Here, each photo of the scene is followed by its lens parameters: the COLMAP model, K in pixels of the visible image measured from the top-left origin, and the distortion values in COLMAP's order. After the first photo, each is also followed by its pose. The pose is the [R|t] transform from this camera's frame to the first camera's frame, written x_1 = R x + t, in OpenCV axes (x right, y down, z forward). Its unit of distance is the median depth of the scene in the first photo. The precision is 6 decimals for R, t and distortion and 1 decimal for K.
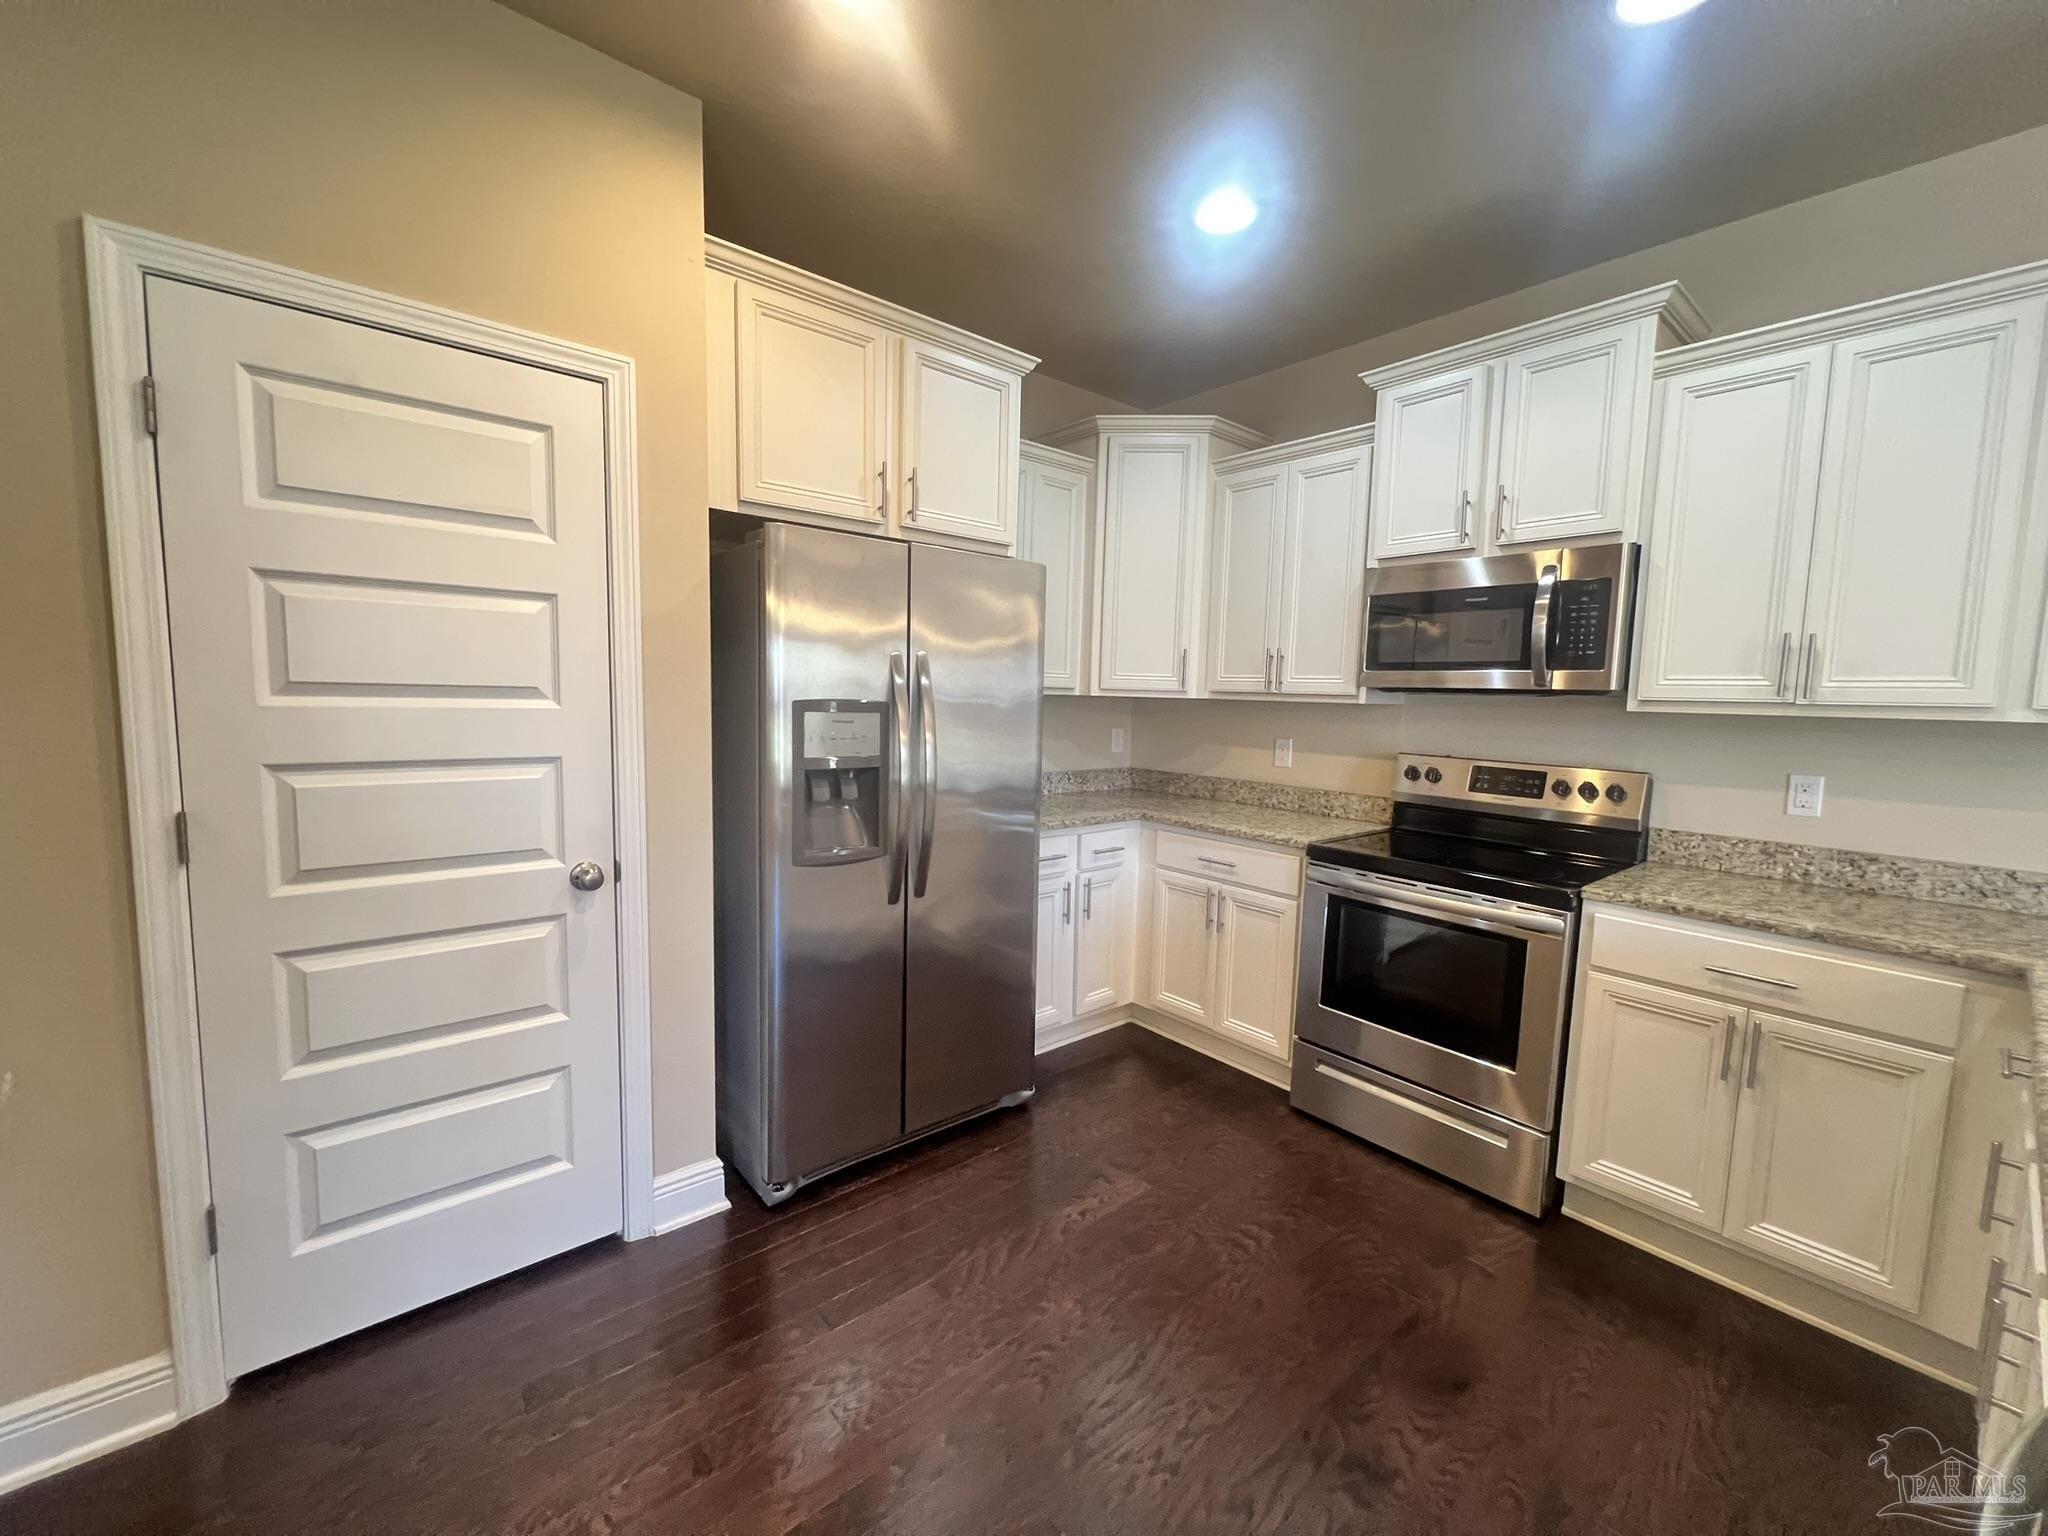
lens RADIAL K [[814.5, 0, 1024.0], [0, 814.5, 768.0], [0, 0, 1]] dist [-0.000378, -0.000062]
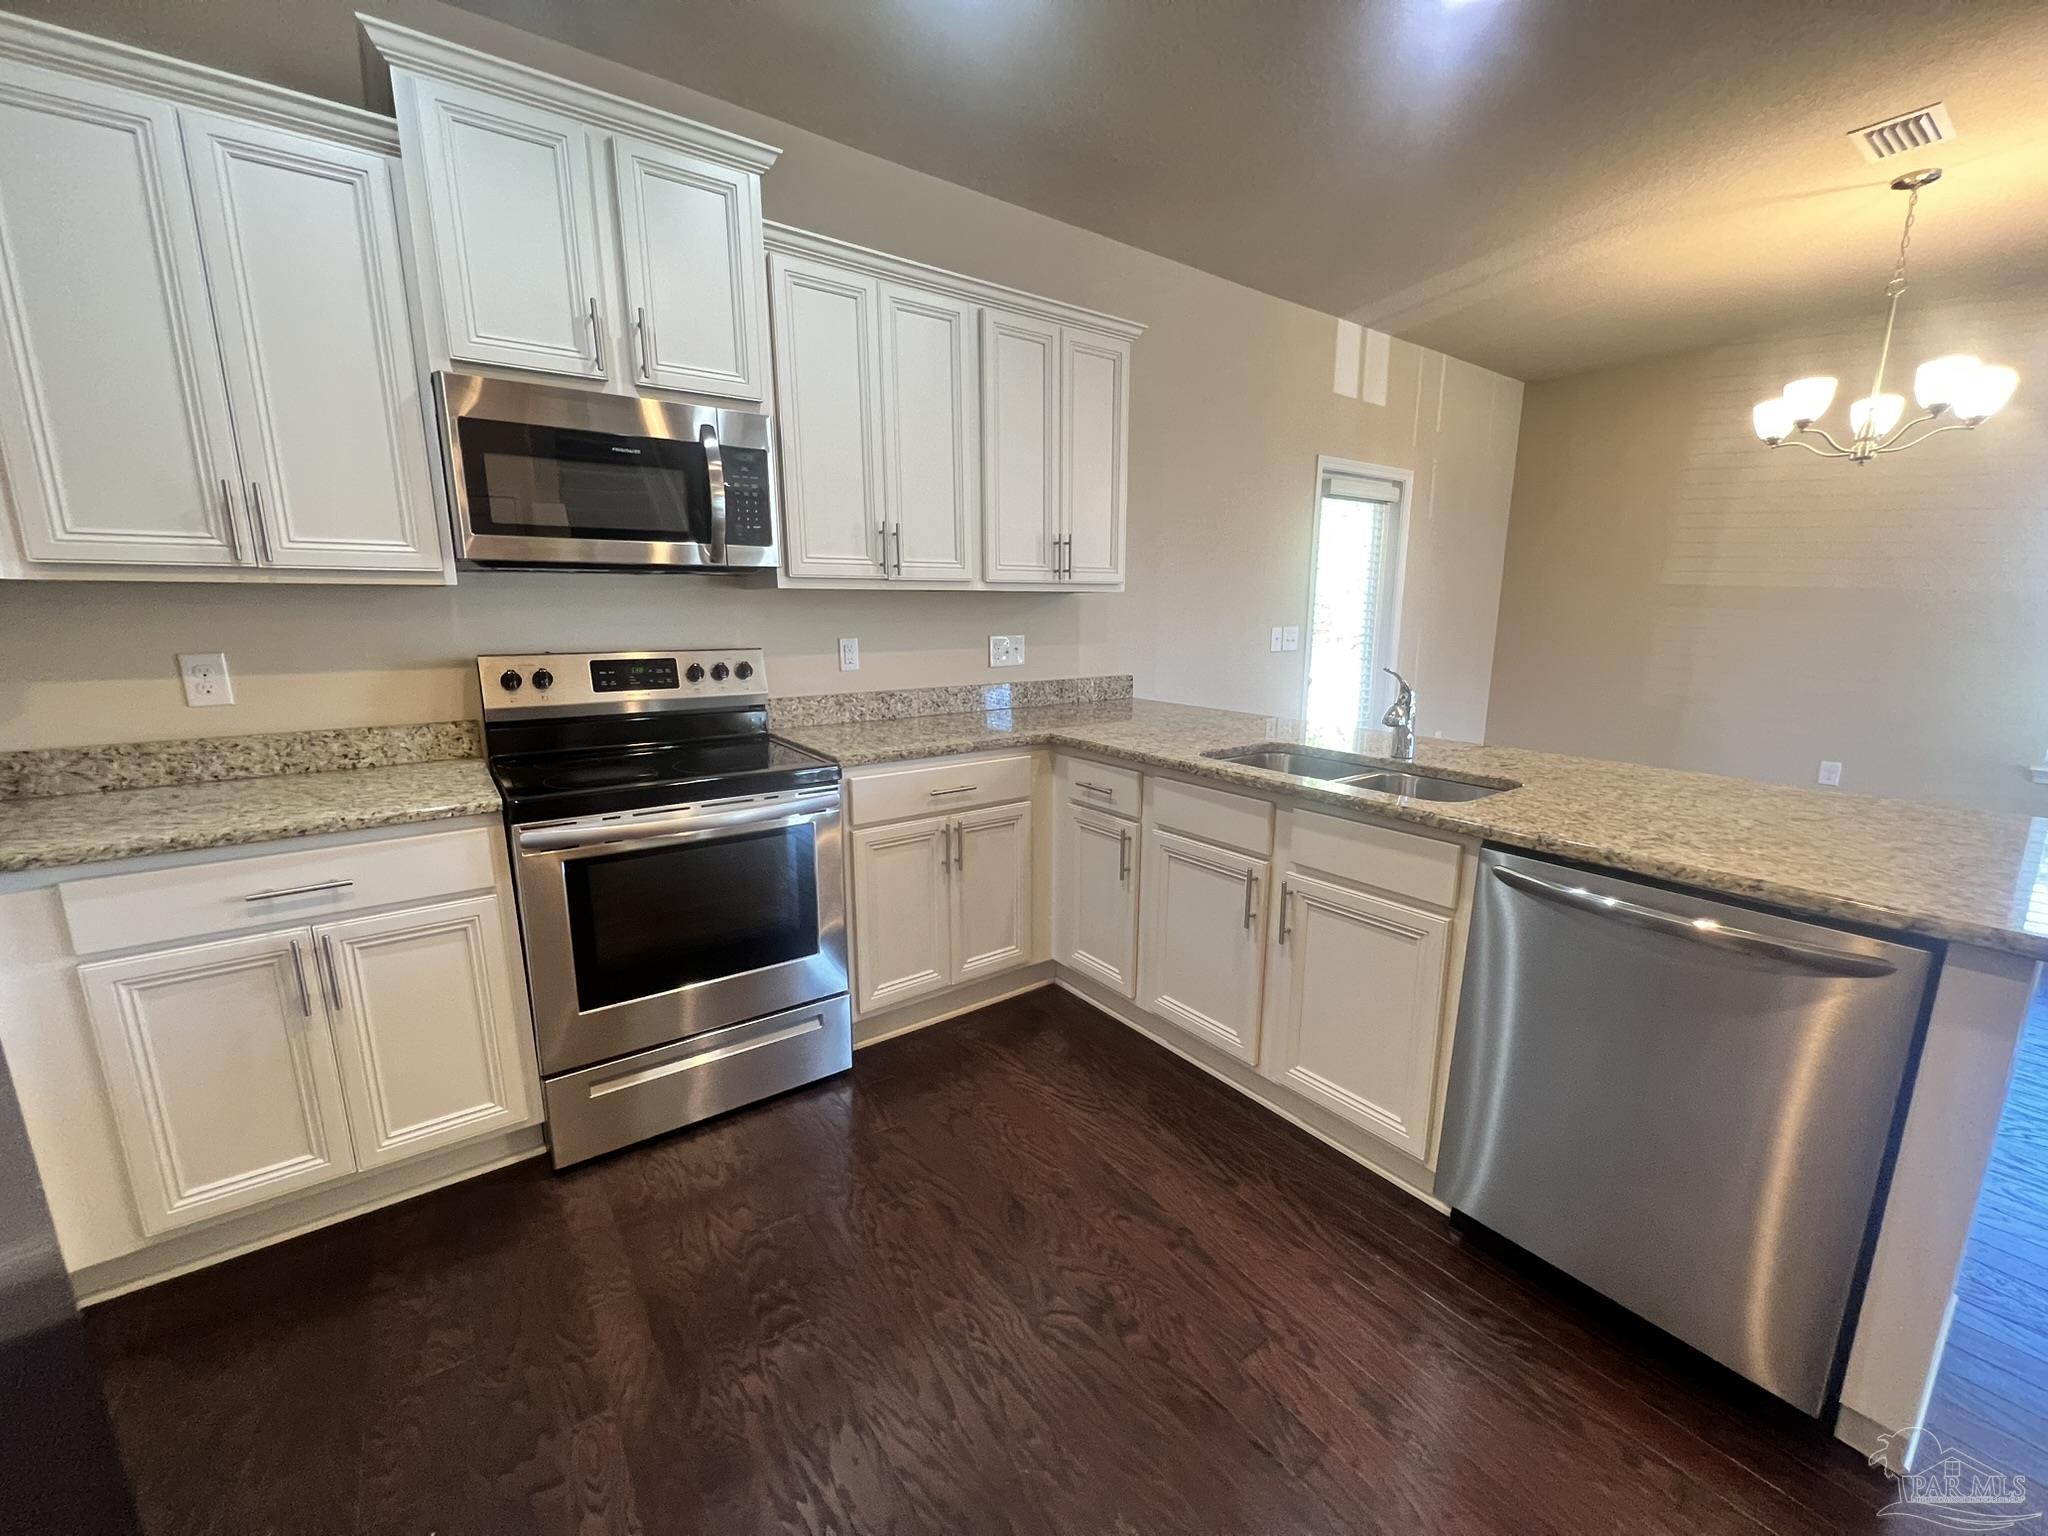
lens RADIAL K [[816.4, 0, 1026.4], [0, 816.4, 768.6], [0, 0, 1]] dist [-0.001526, -0.000115]
pose [[0.065257, -0.223799, 0.972448, -0.296758], [0.093986, 0.971572, 0.217290, -0.042298], [-0.993432, 0.077217, 0.084436, 0.607315]]
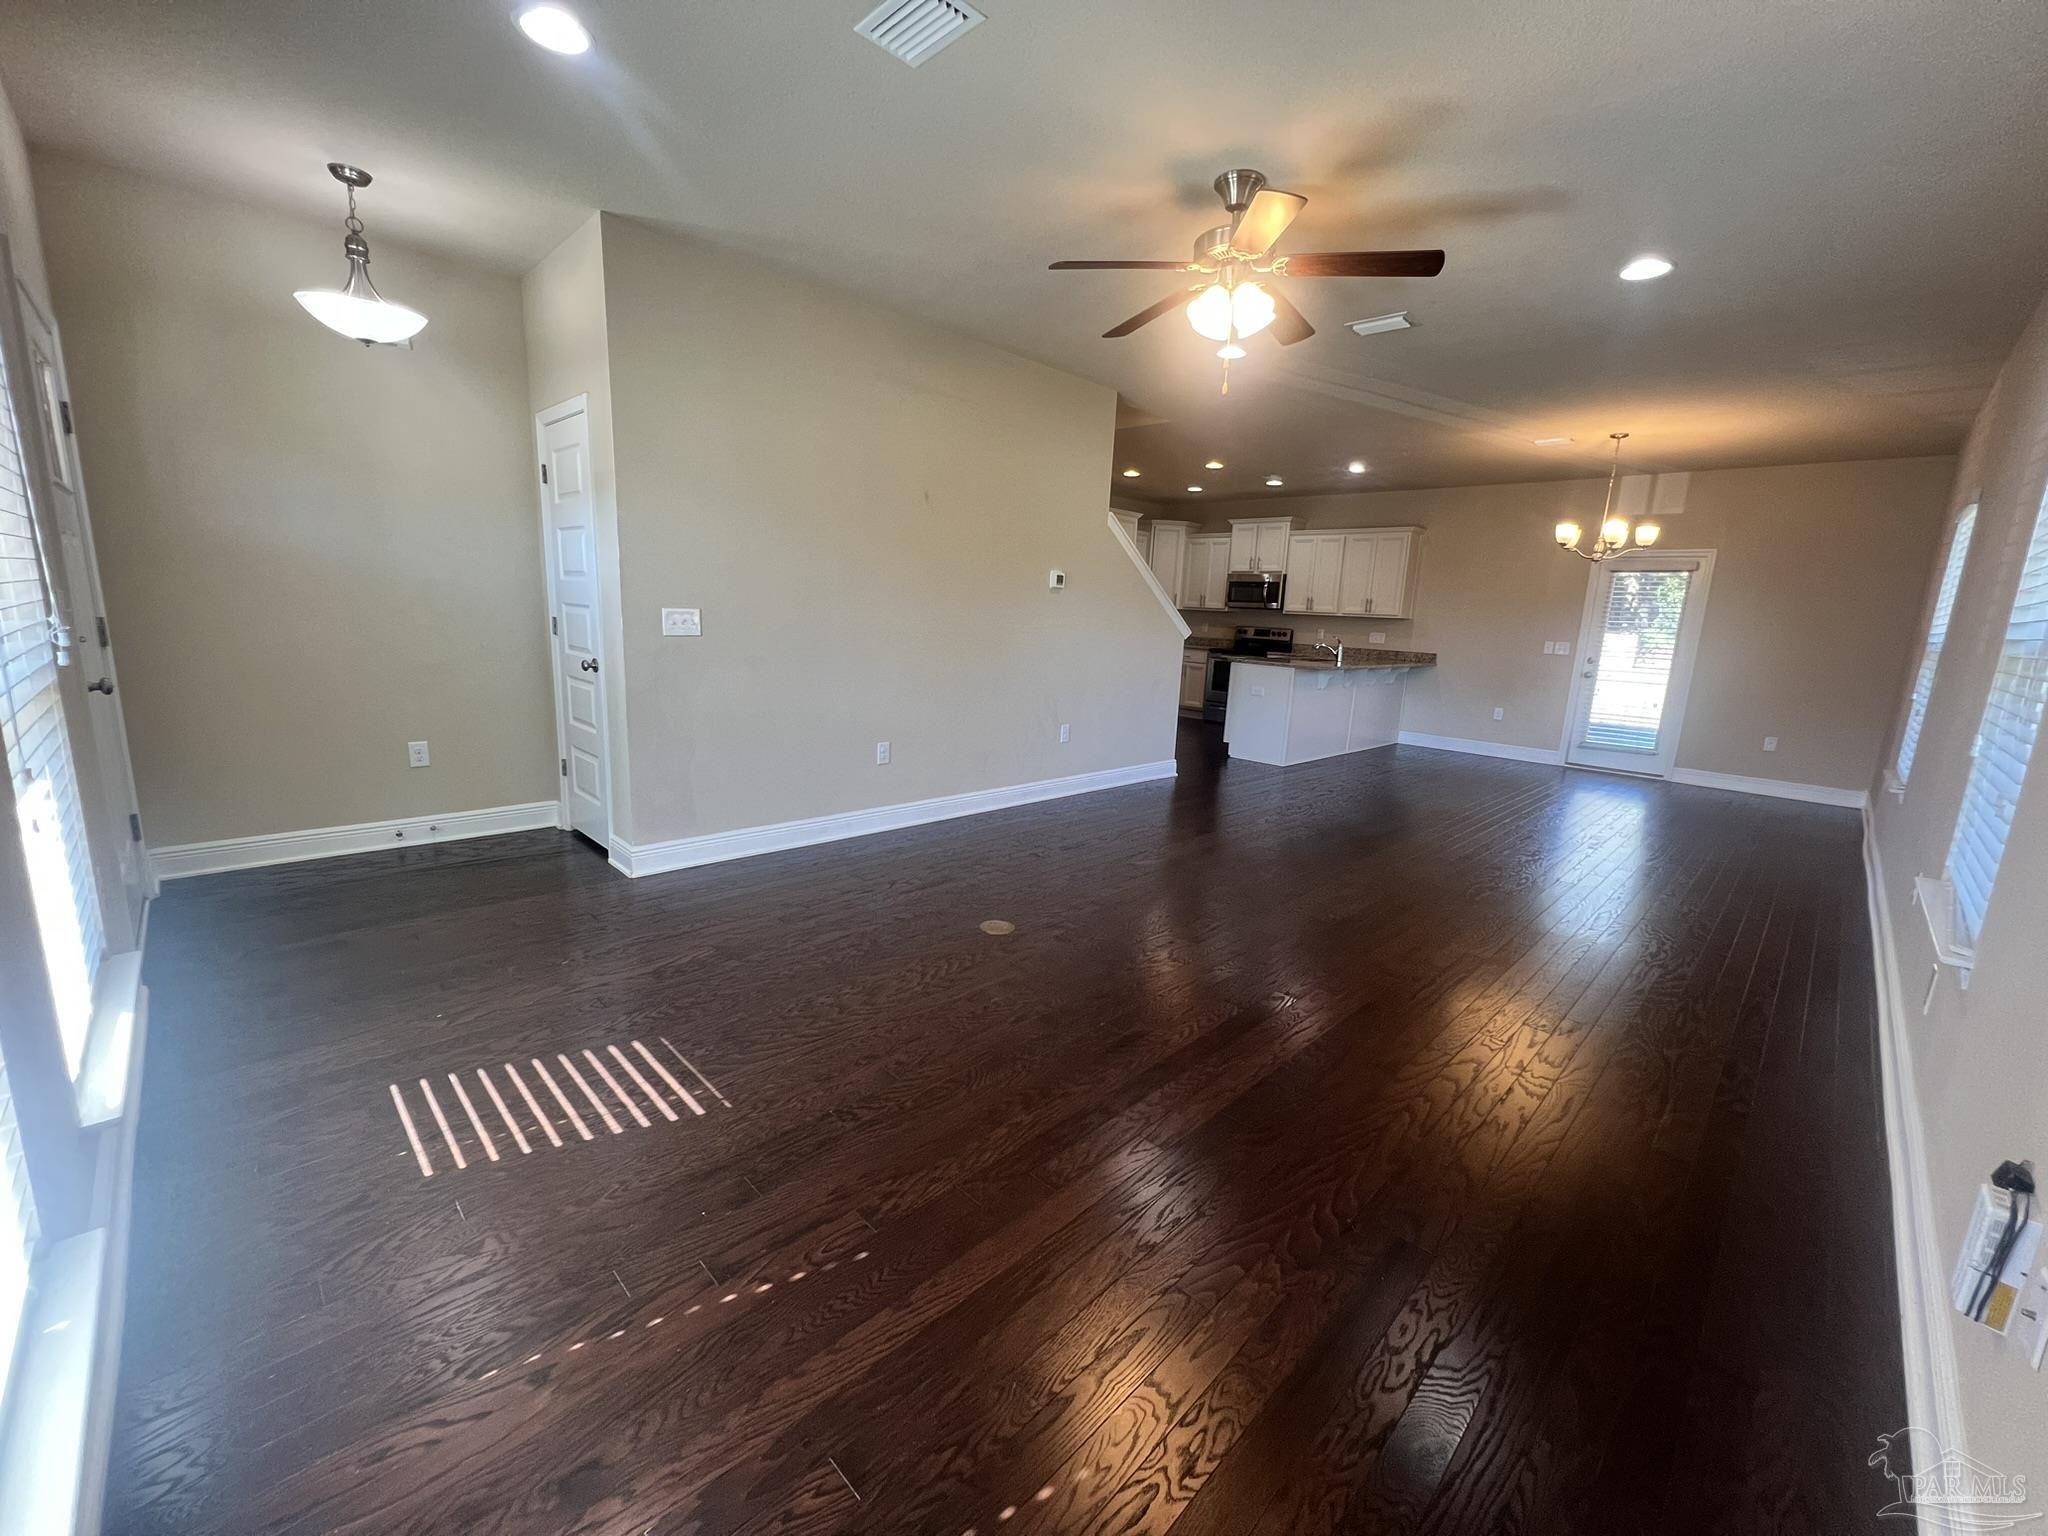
lens RADIAL K [[816.4, 0, 1026.4], [0, 816.4, 768.6], [0, 0, 1]] dist [-0.001526, -0.000115]
pose [[0.996409, 0.004918, 0.084531, -0.938607], [-0.013415, 0.994873, 0.100241, 0.323305], [-0.083604, -0.101015, 0.991366, -3.154924]]
